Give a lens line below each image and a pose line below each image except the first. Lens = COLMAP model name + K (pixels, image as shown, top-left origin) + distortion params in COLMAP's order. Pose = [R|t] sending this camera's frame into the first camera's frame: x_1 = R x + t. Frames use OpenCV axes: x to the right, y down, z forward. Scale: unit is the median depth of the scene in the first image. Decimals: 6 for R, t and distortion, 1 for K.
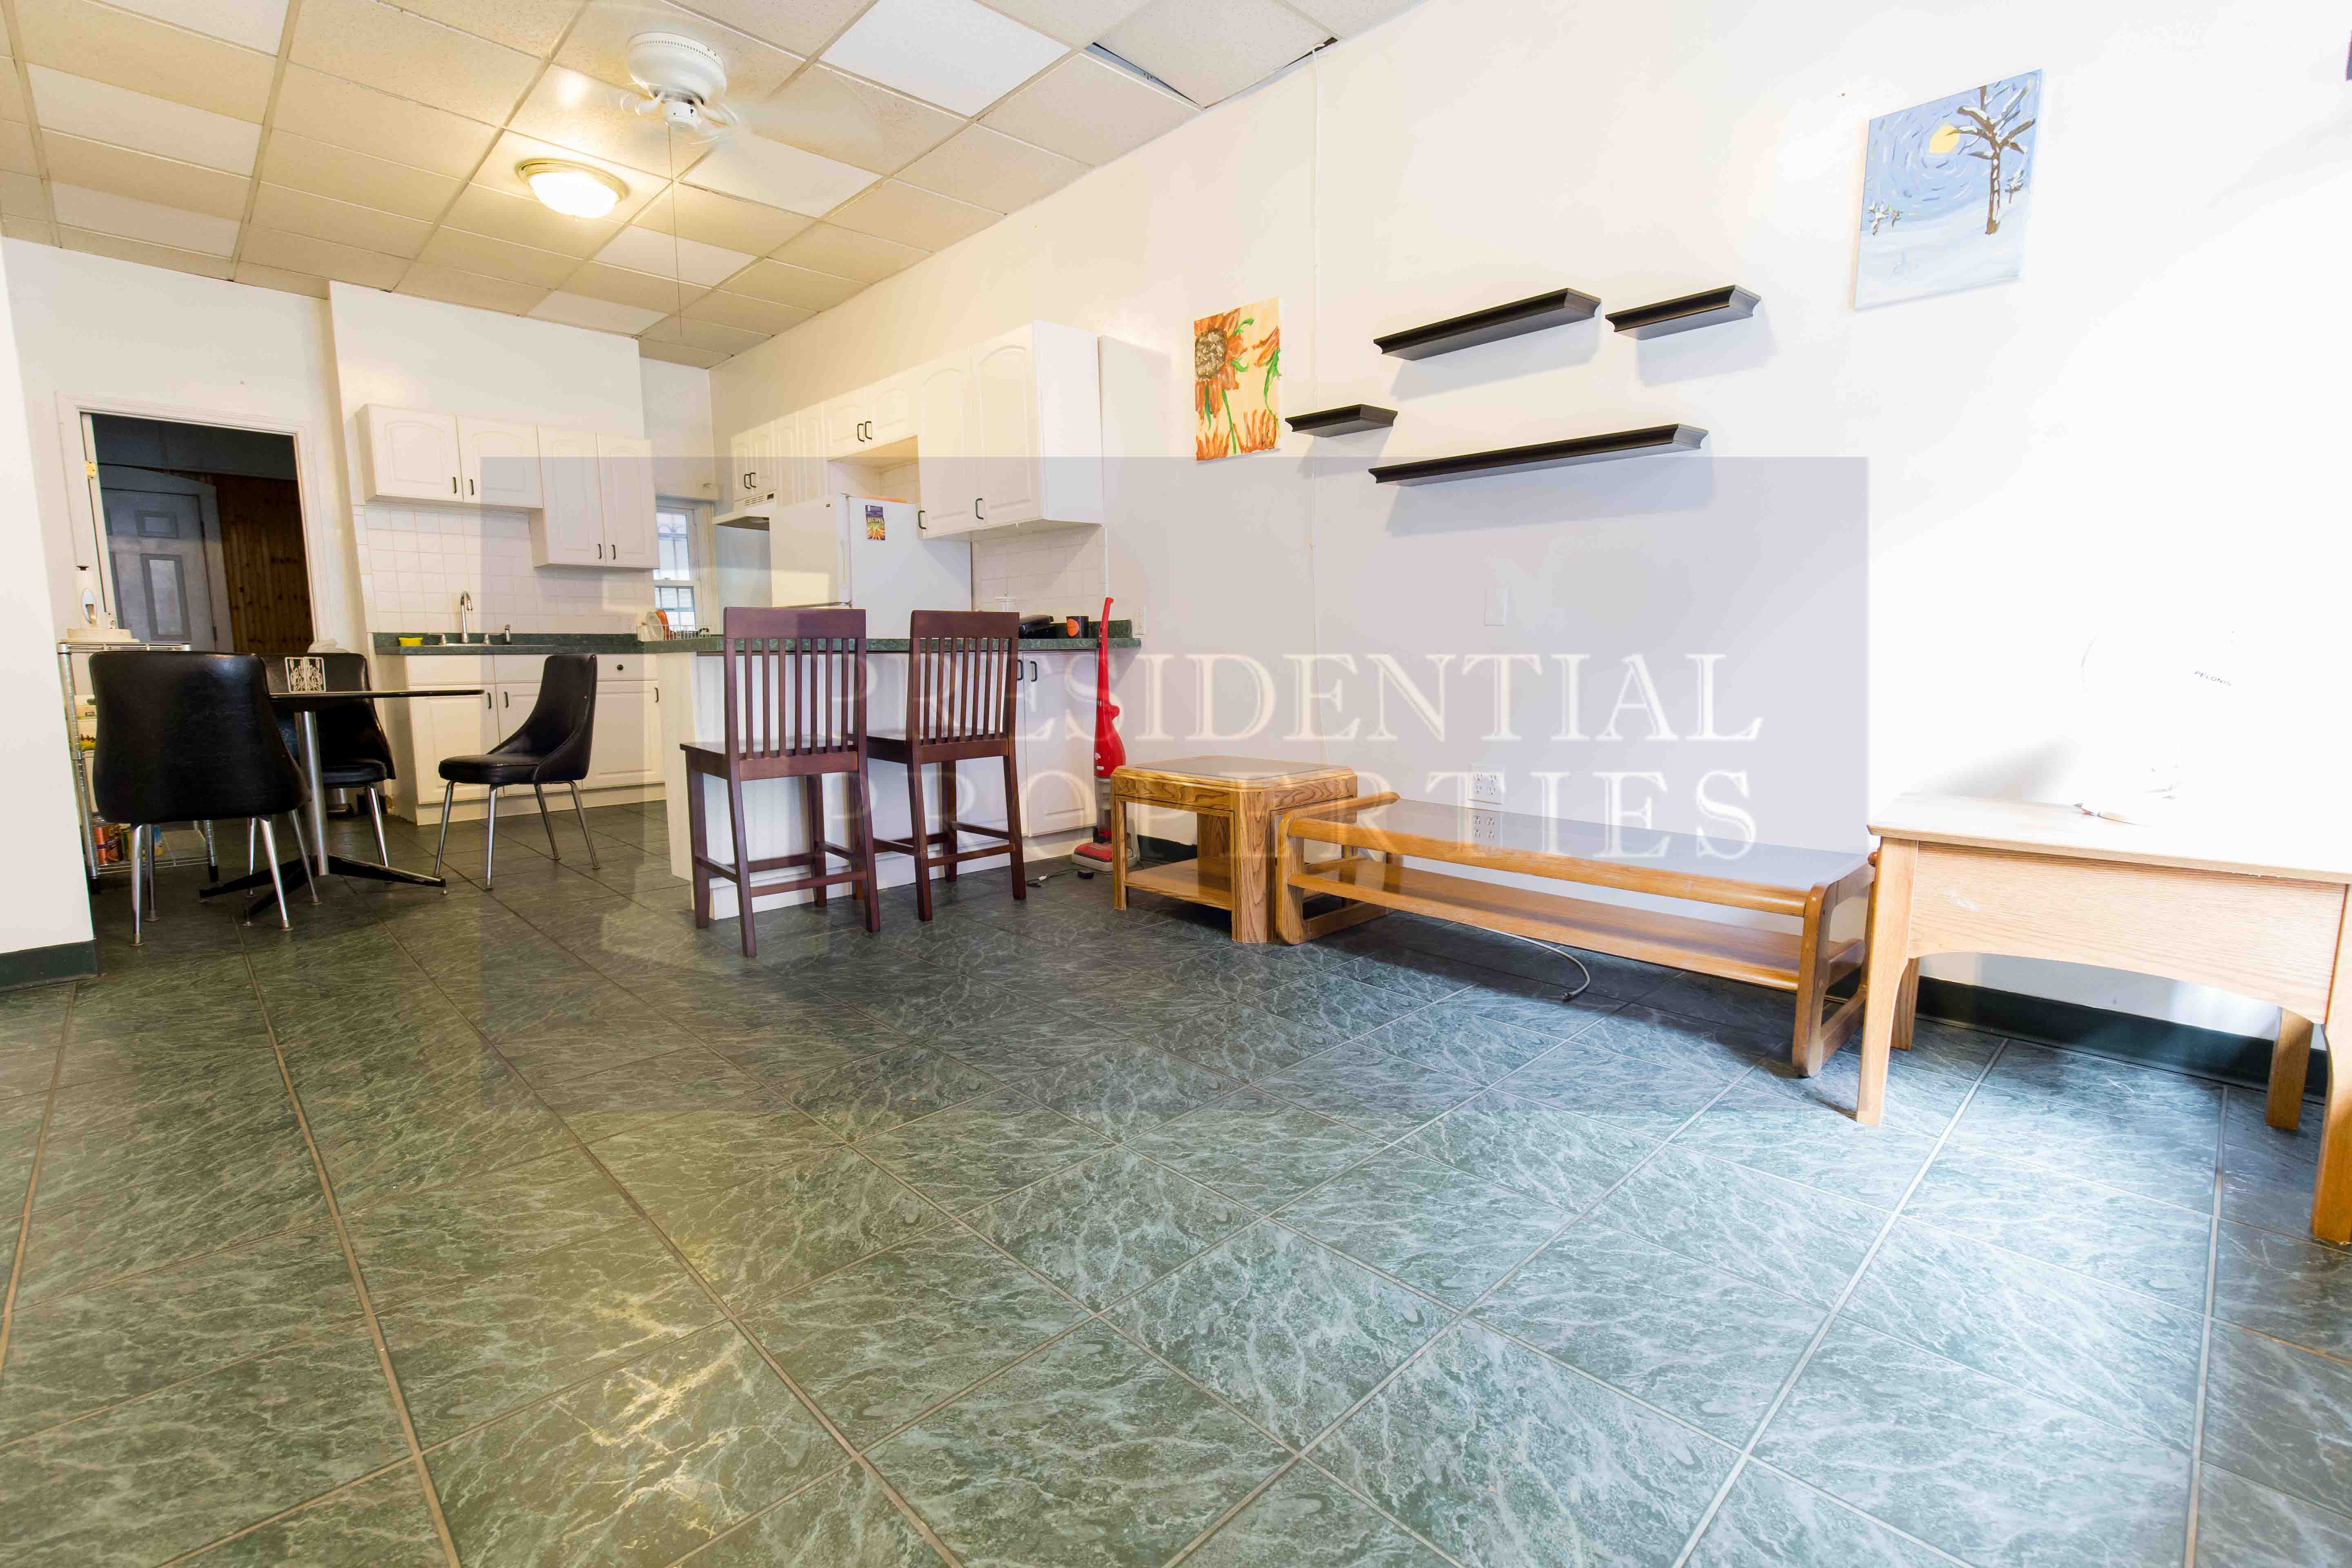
lens RADIAL K [[1052.1, 0, 1184.1], [0, 1052.1, 774.6], [0, 0, 1]] dist [0.003084, -0.000123]
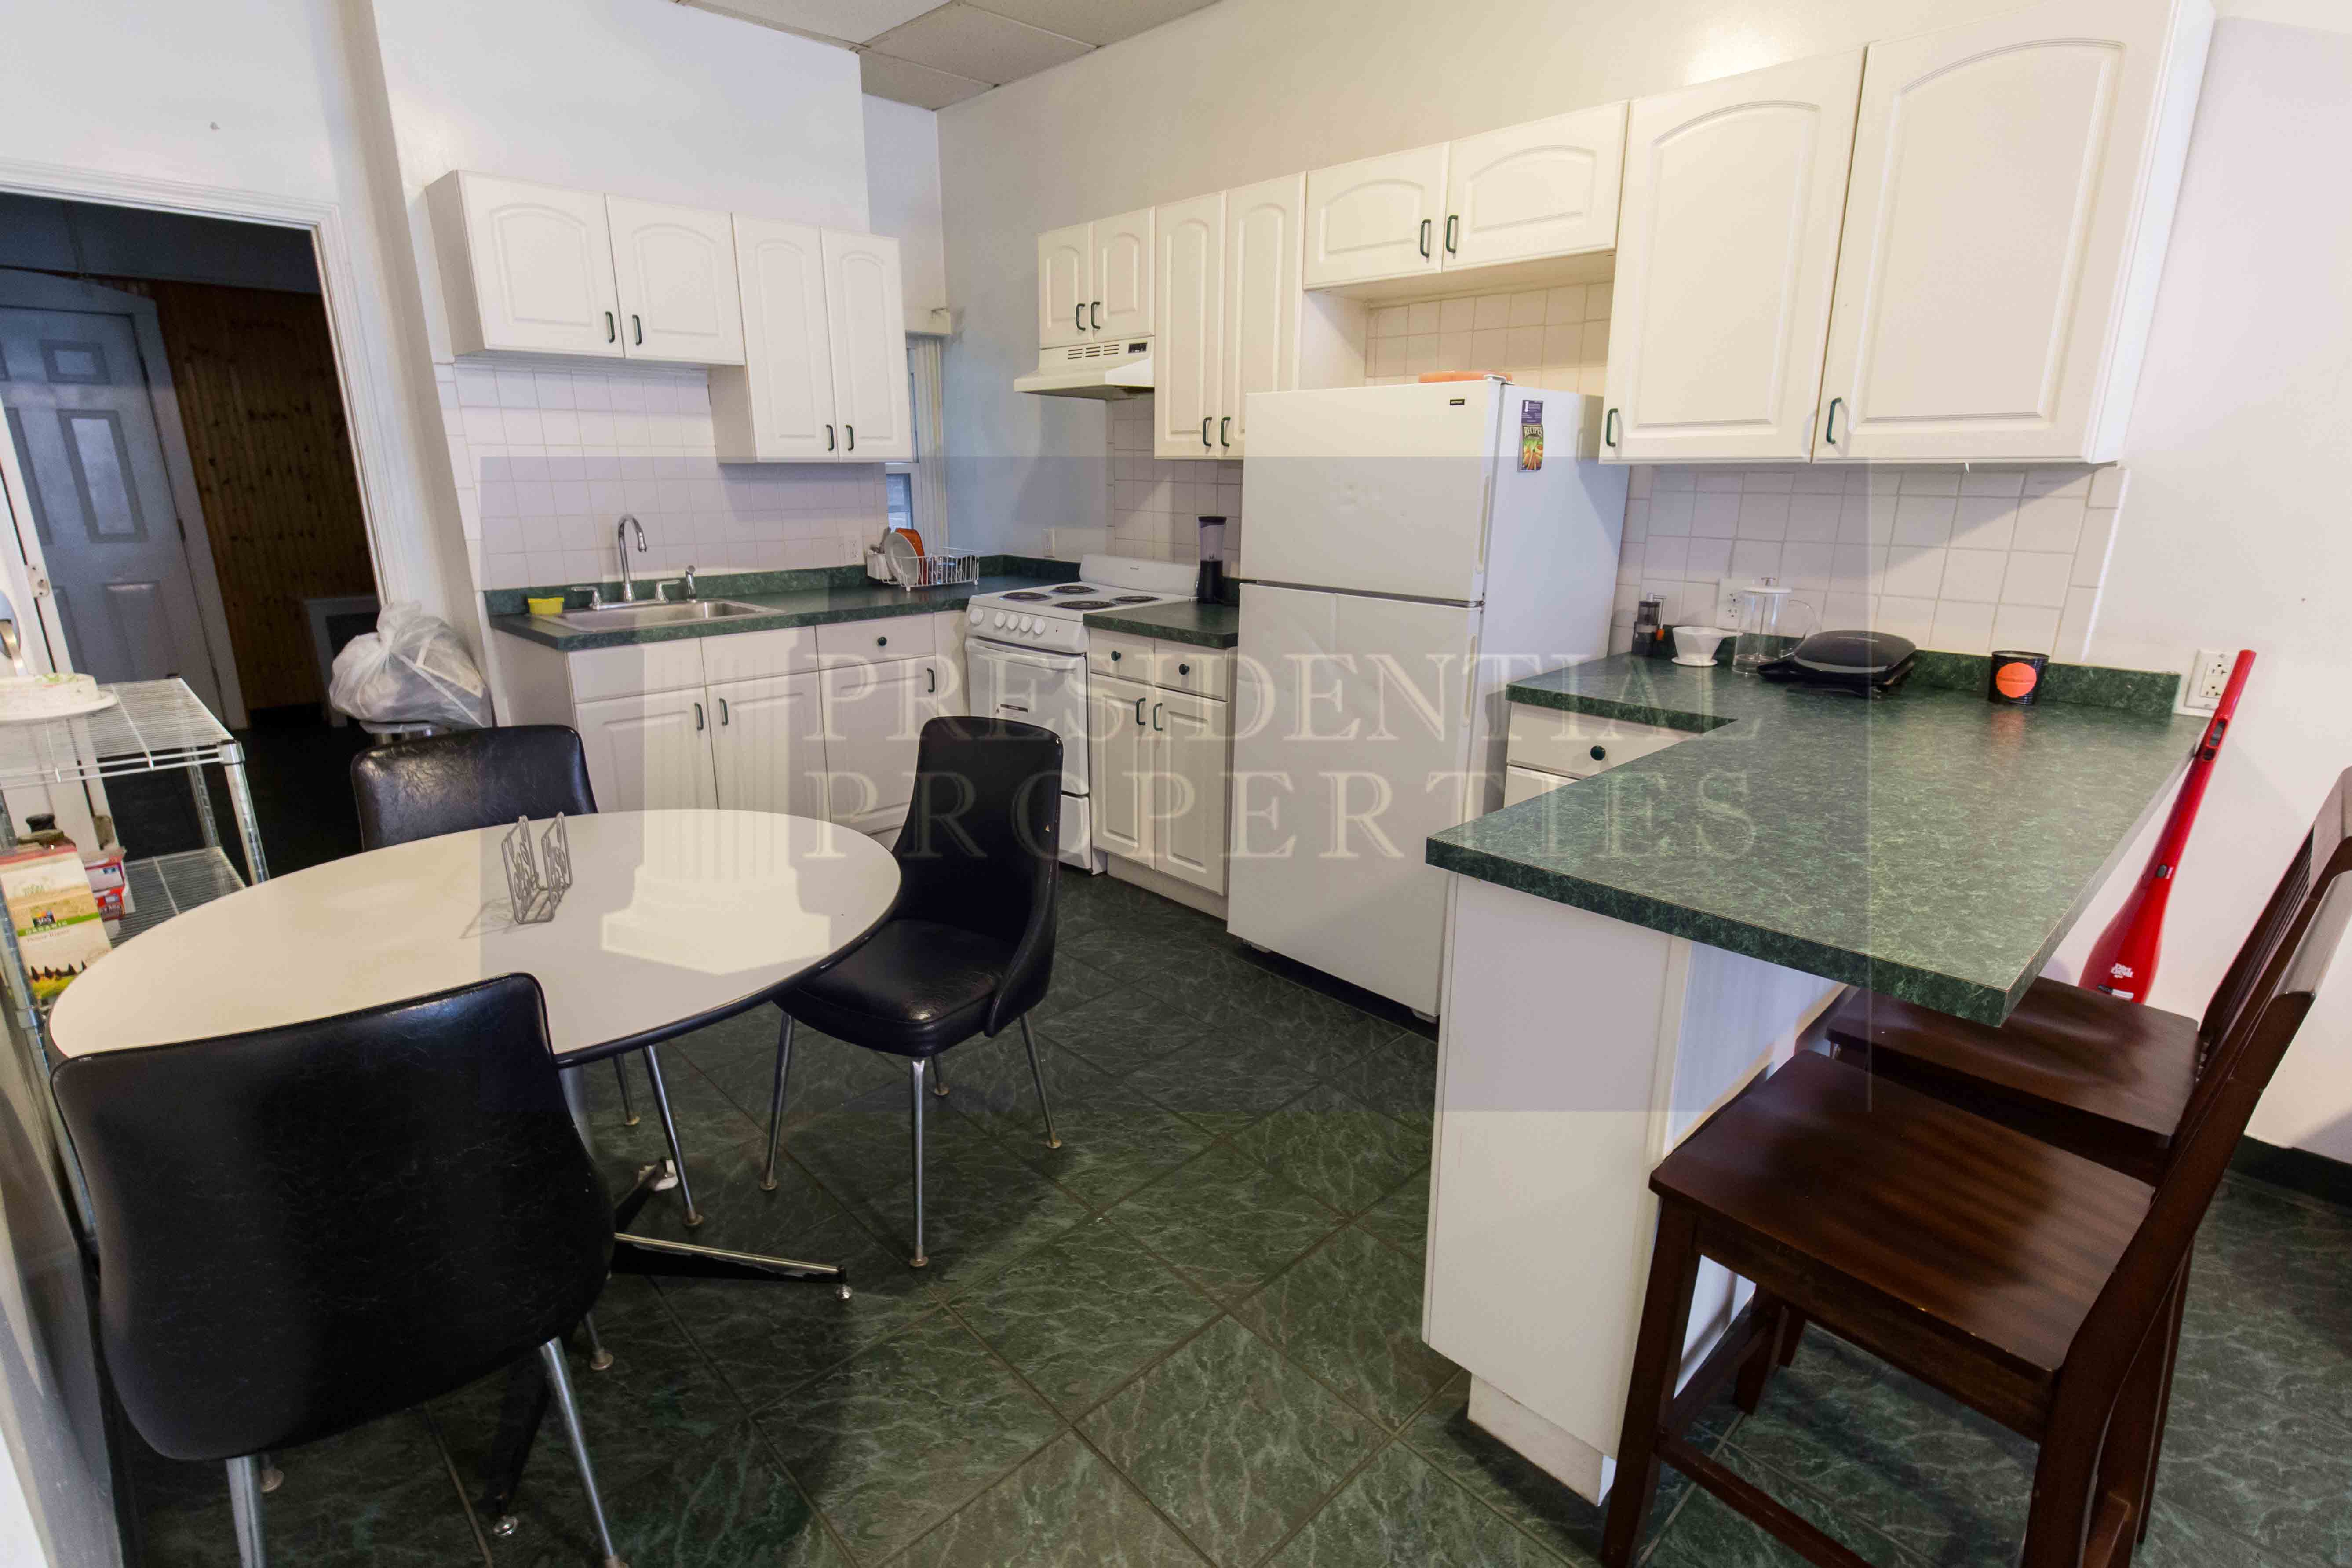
lens RADIAL K [[1131.0, 0, 1177.4], [0, 1131.0, 778.7], [0, 0, 1]] dist [0.006279, 0.000512]
pose [[0.999829, 0.013583, -0.012563, -0.255201], [-0.011487, 0.988005, 0.153993, -0.089996], [0.014504, -0.153822, 0.987992, 0.250802]]
